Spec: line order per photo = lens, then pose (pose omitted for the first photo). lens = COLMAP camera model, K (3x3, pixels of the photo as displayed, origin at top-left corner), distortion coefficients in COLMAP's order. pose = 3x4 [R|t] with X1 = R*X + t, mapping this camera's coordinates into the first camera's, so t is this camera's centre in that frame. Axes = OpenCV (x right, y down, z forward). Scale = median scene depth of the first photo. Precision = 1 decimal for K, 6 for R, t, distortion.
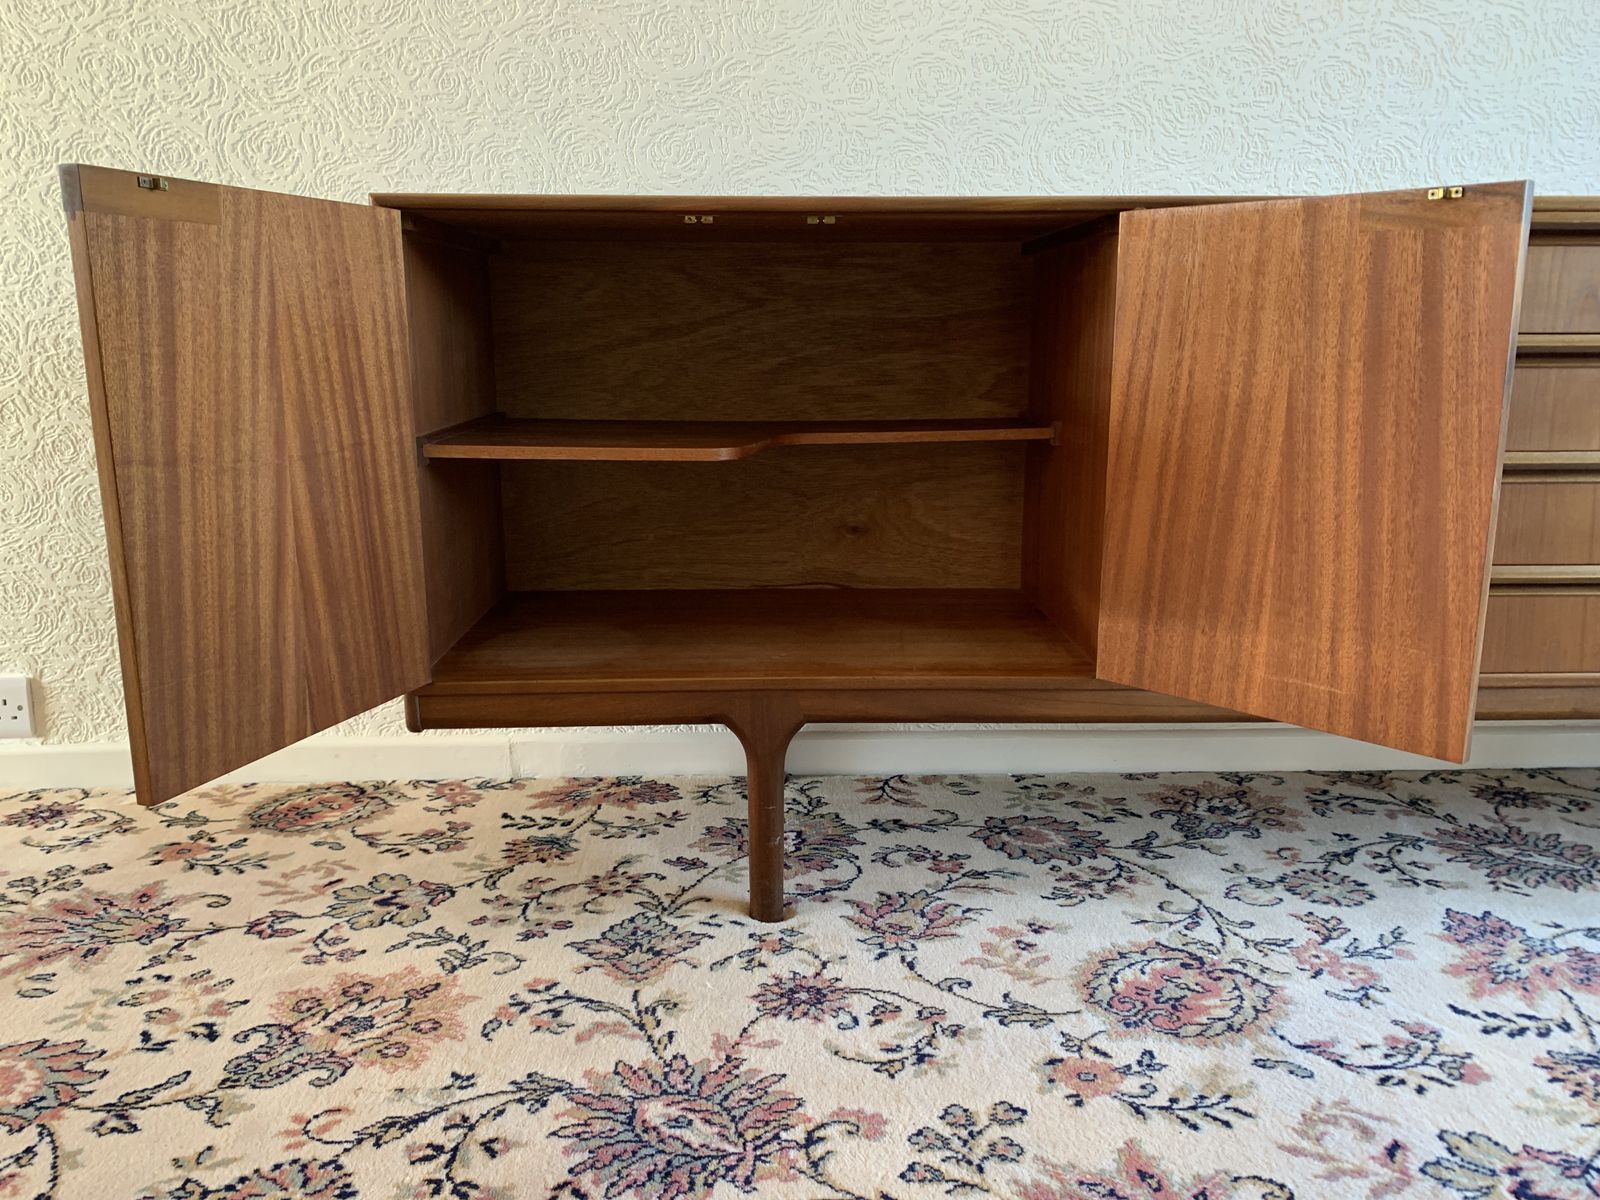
lens RADIAL K [[1240.0, 0, 798.8], [0, 1240.0, 579.7], [0, 0, 1]] dist [0.006970, -0.004503]
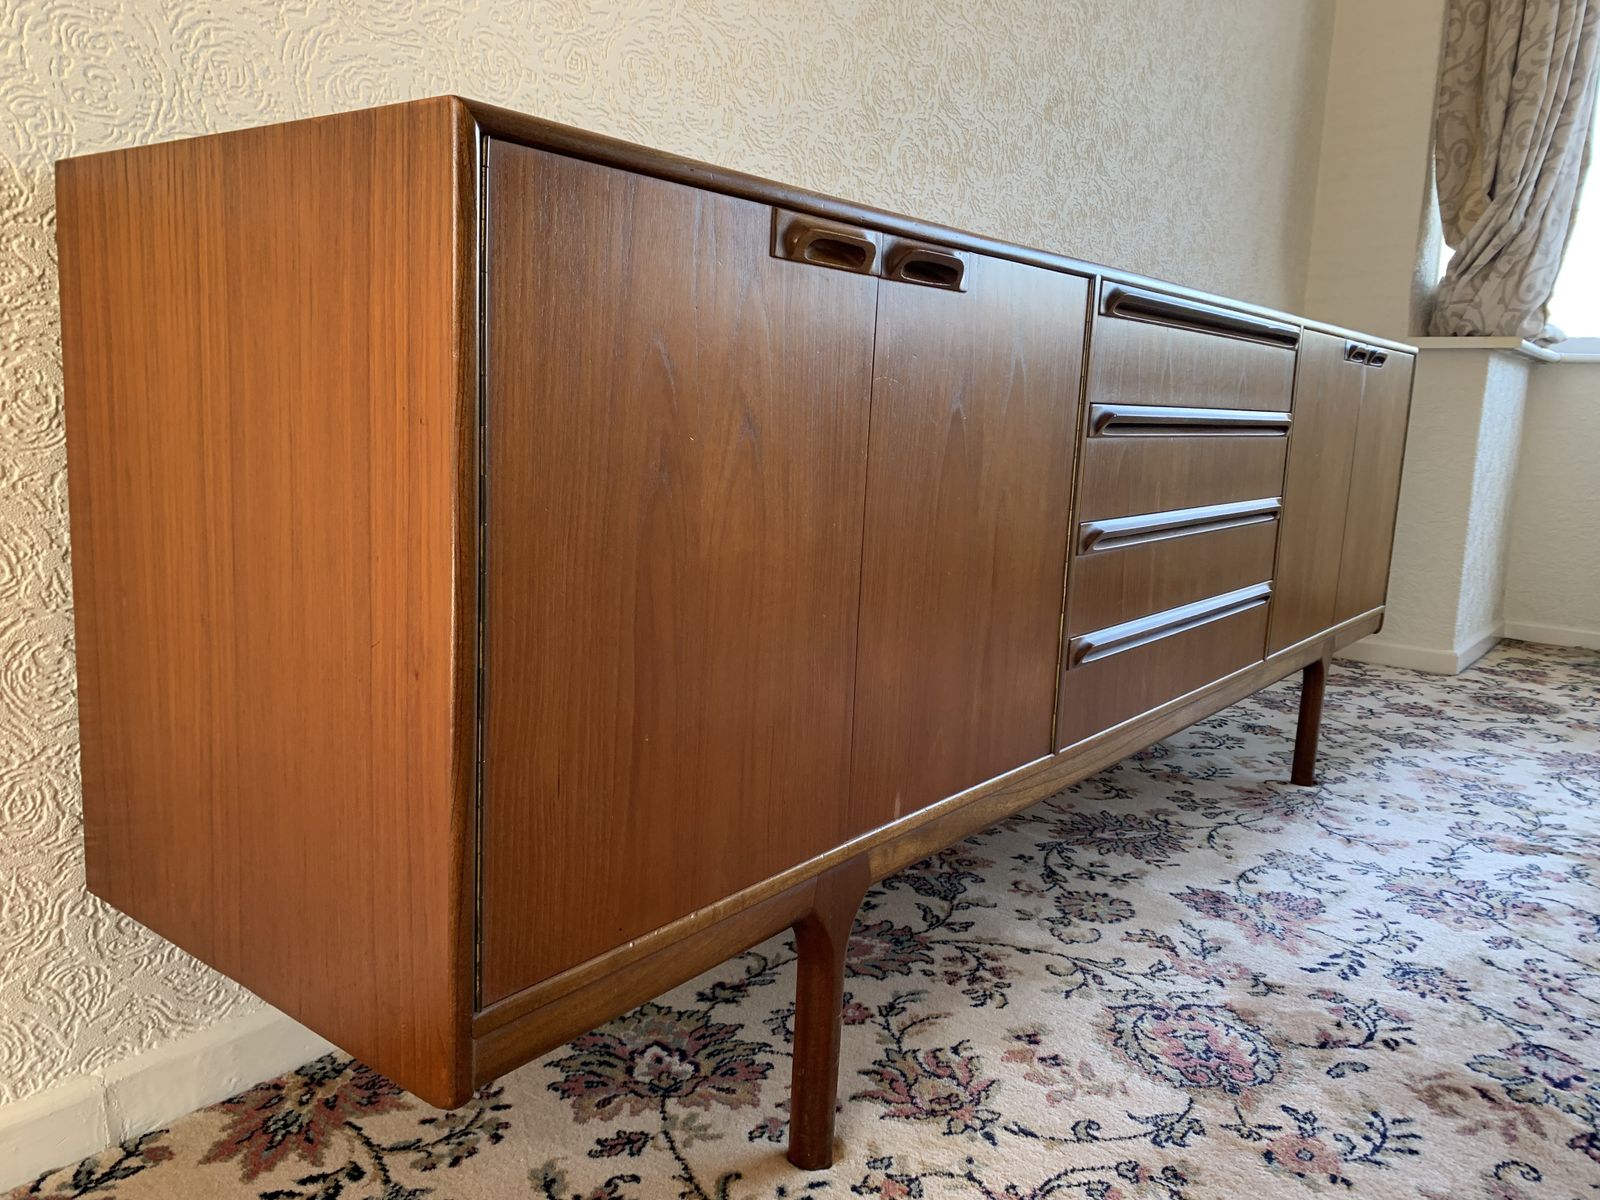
lens RADIAL K [[1240.0, 0, 796.5], [0, 1240.0, 585.0], [0, 0, 1]] dist [0.006970, -0.004503]
pose [[0.631243, -0.090714, 0.770262, -0.652981], [0.110962, 0.993483, 0.026068, -0.106638], [-0.767606, 0.069014, 0.637195, 0.569214]]
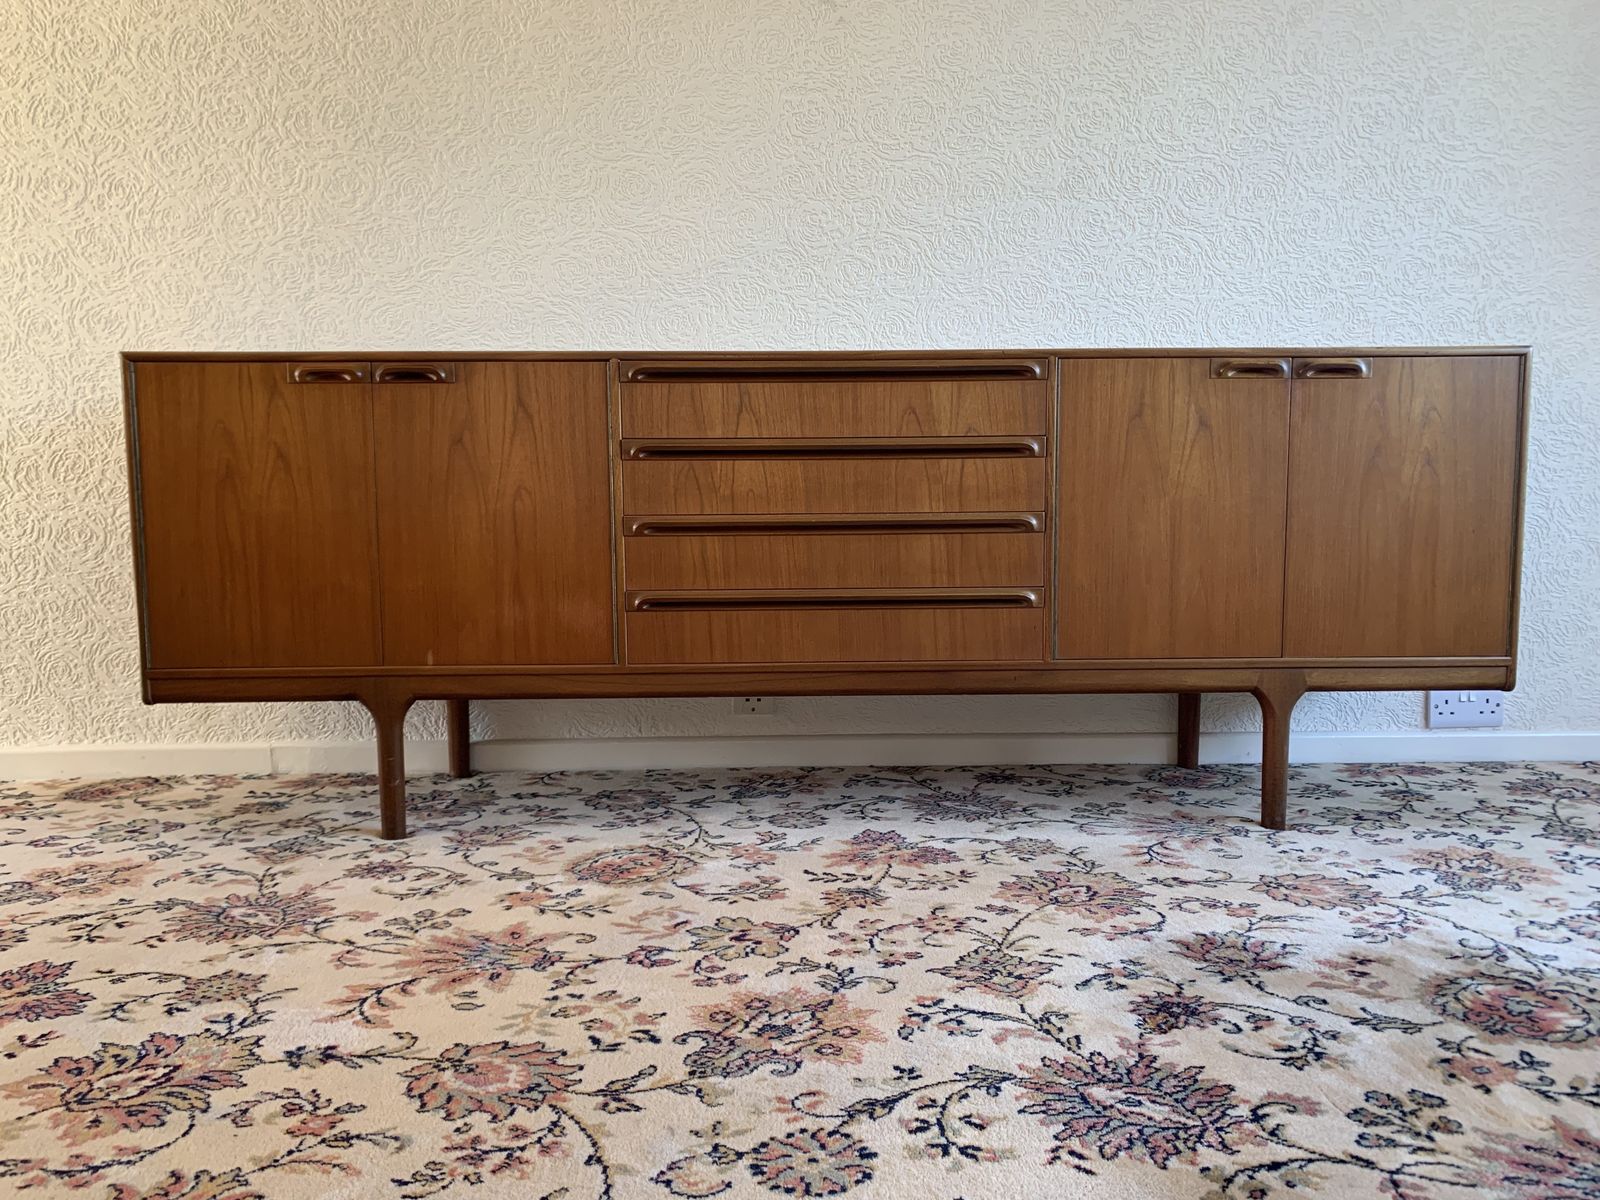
lens RADIAL K [[1240.0, 0, 804.3], [0, 1240.0, 587.5], [0, 0, 1]] dist [0.006970, -0.004503]
pose [[0.999951, -0.005811, -0.007995, 0.521894], [0.004883, 0.993742, -0.111592, 0.164341], [0.008593, 0.111548, 0.993722, -0.516565]]
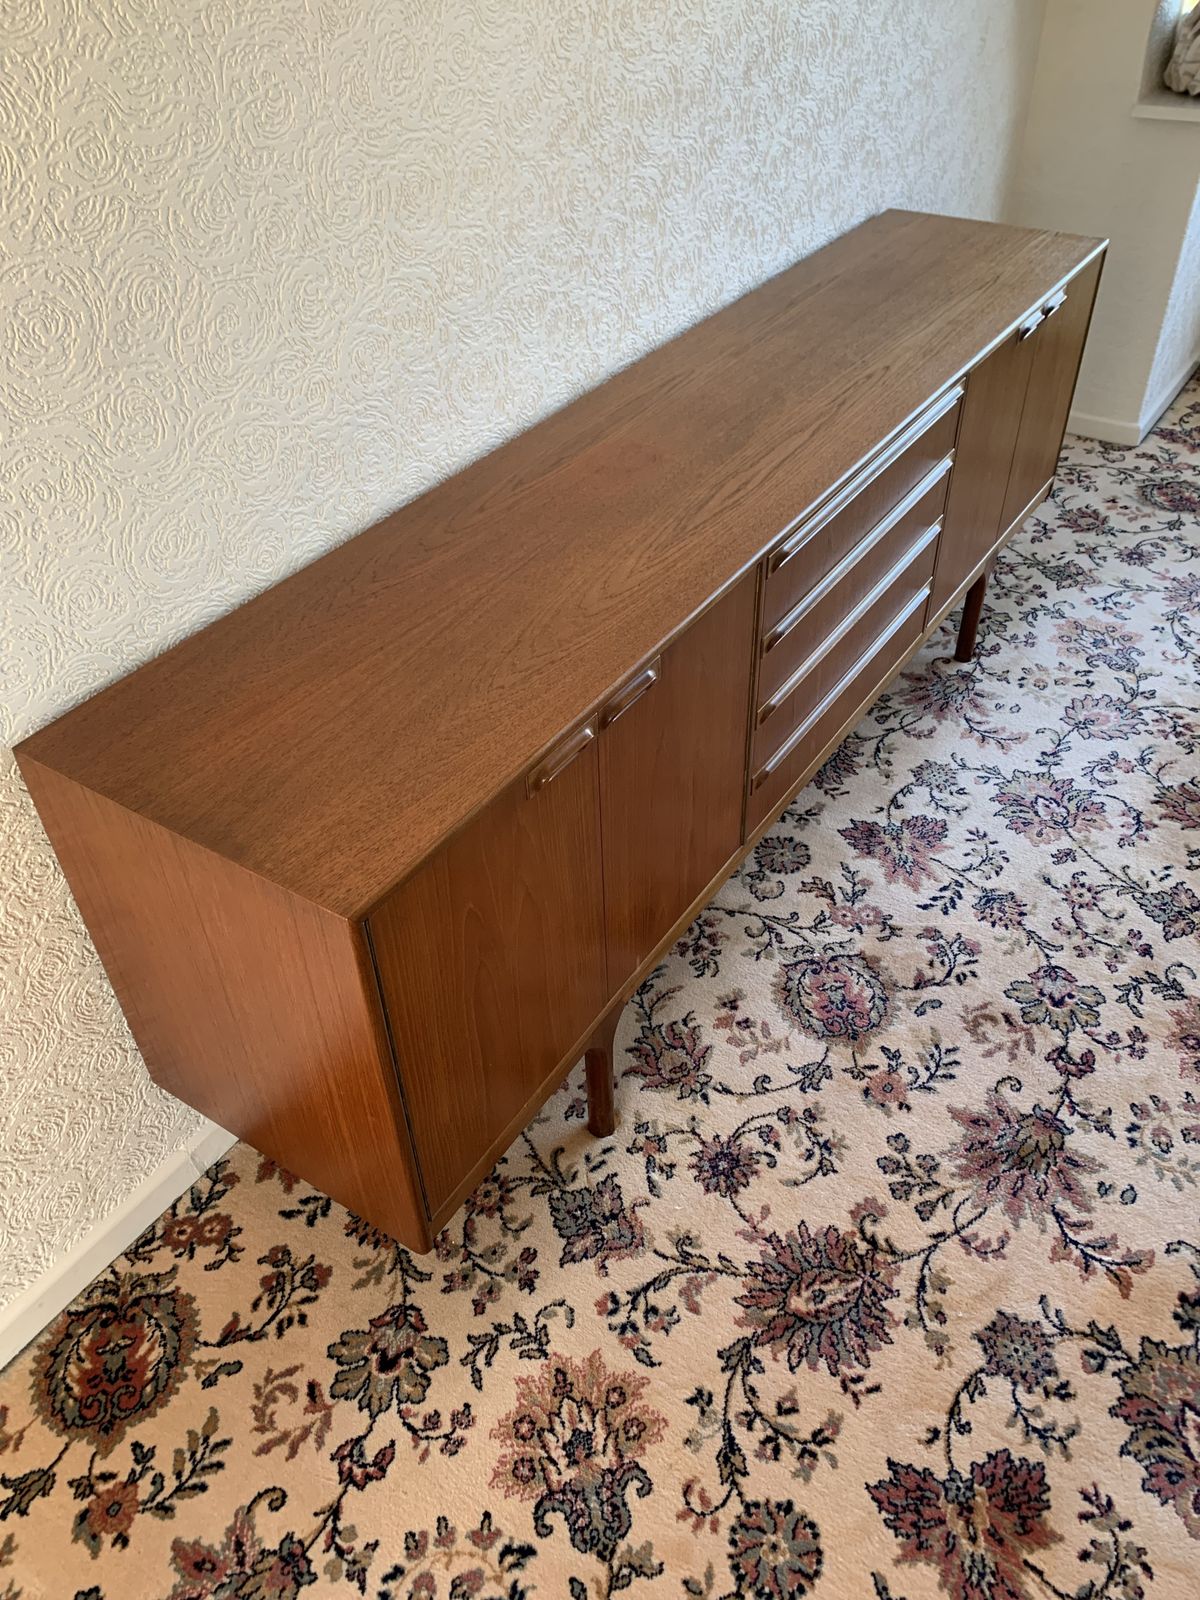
lens RADIAL K [[1240.0, 0, 609.0], [0, 1240.0, 799.9], [0, 0, 1]] dist [0.006970, -0.004503]
pose [[0.570323, -0.540988, 0.618113, -0.719962], [0.190797, 0.819159, 0.540902, -0.800696], [-0.798954, -0.190555, 0.570404, 0.361503]]
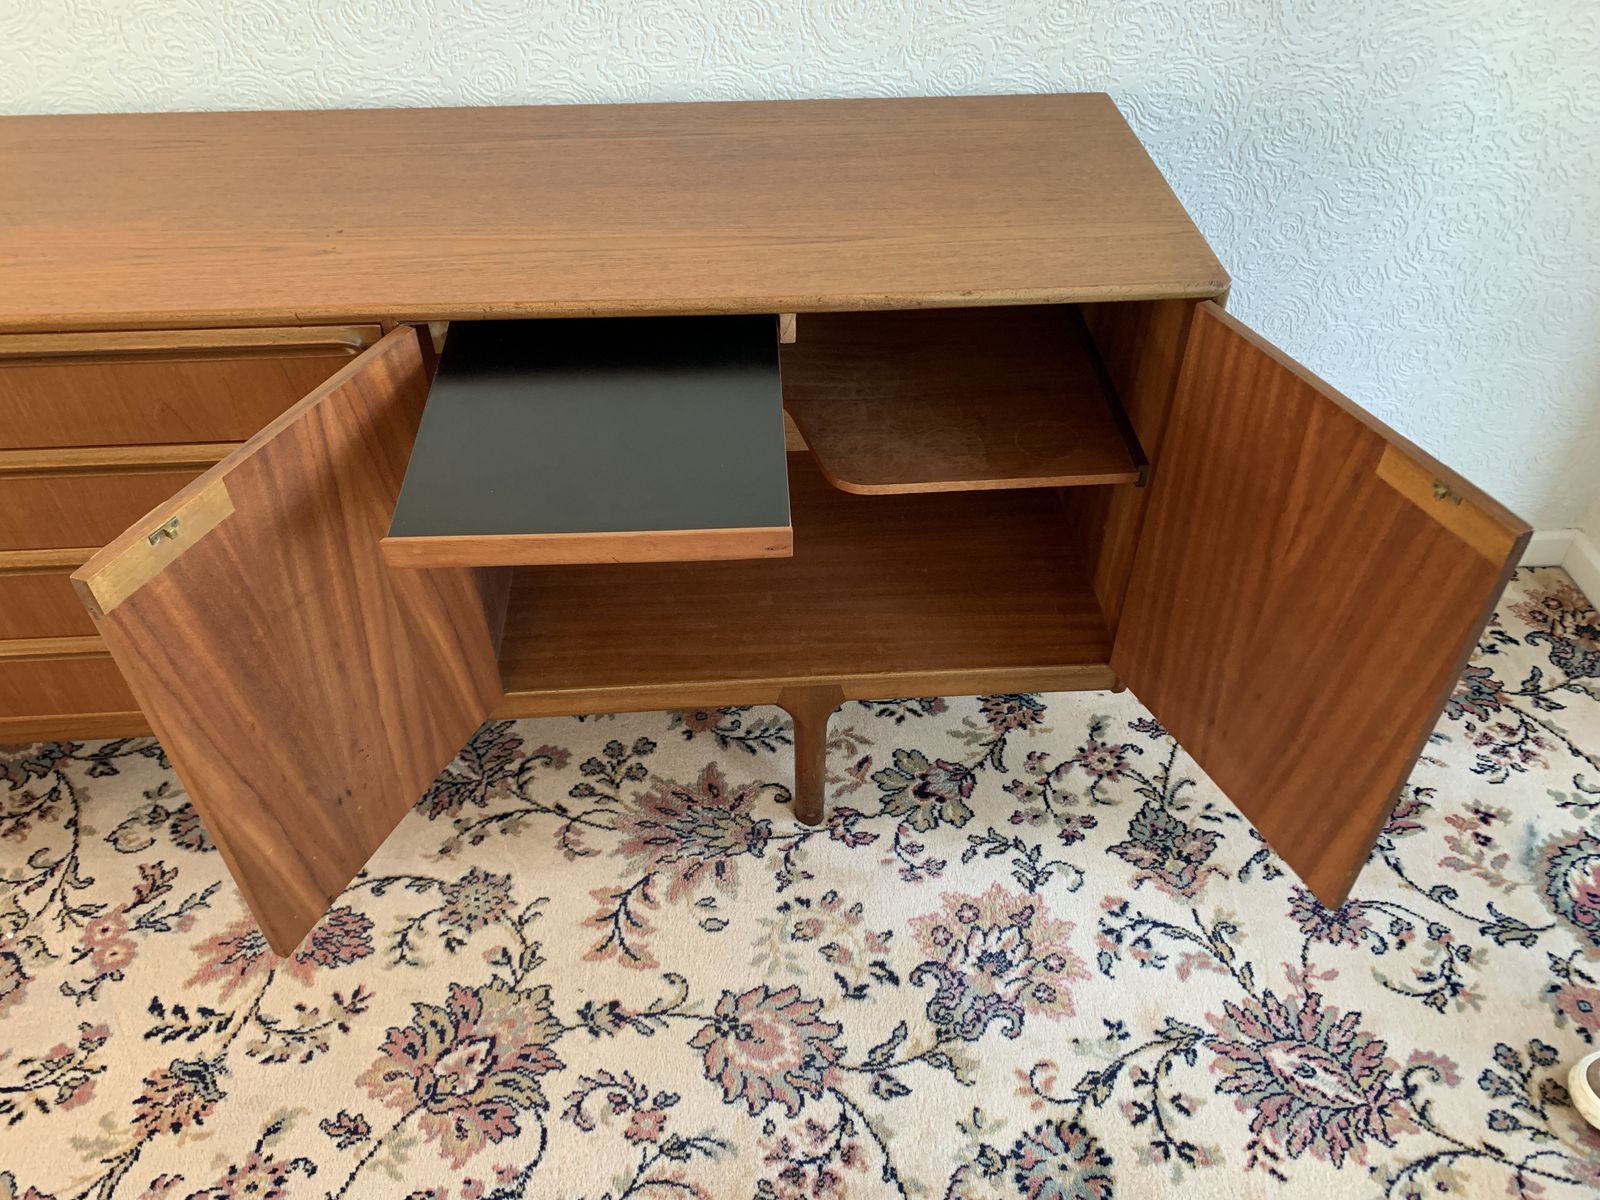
lens RADIAL K [[1240.0, 0, 808.8], [0, 1240.0, 581.9], [0, 0, 1]] dist [0.006970, -0.004503]
pose [[0.999139, -0.025633, 0.032633, 1.090443], [0.005920, 0.866411, 0.499296, -0.577156], [-0.041072, -0.498673, 0.865817, 0.138077]]
